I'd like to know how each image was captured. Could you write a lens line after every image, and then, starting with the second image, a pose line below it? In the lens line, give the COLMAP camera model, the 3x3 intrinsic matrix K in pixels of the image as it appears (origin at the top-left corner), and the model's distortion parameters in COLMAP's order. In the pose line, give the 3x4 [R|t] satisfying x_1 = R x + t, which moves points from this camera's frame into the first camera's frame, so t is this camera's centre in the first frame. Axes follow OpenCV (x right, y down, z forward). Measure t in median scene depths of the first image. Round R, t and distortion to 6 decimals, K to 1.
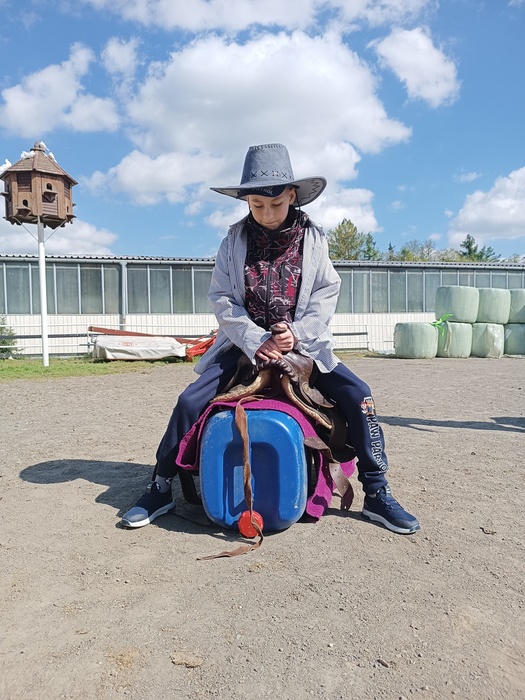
lens RADIAL K [[518.9, 0, 262.5], [0, 518.9, 350.0], [0, 0, 1]] dist [0.004762, 0.003101]
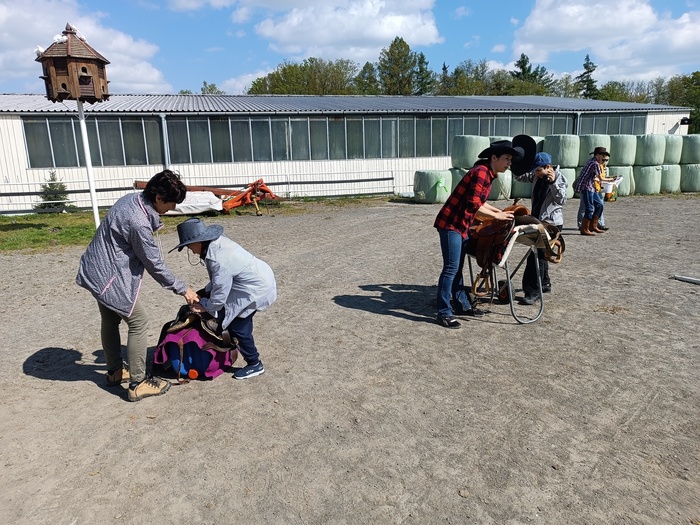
lens RADIAL K [[518.9, 0, 348.5], [0, 518.9, 268.0], [0, 0, 1]] dist [0.004762, 0.003101]
pose [[0.998482, -0.025947, 0.048580, 0.050993], [0.016606, 0.982853, 0.183641, -0.050477], [-0.052512, -0.182556, 0.981792, -0.114514]]
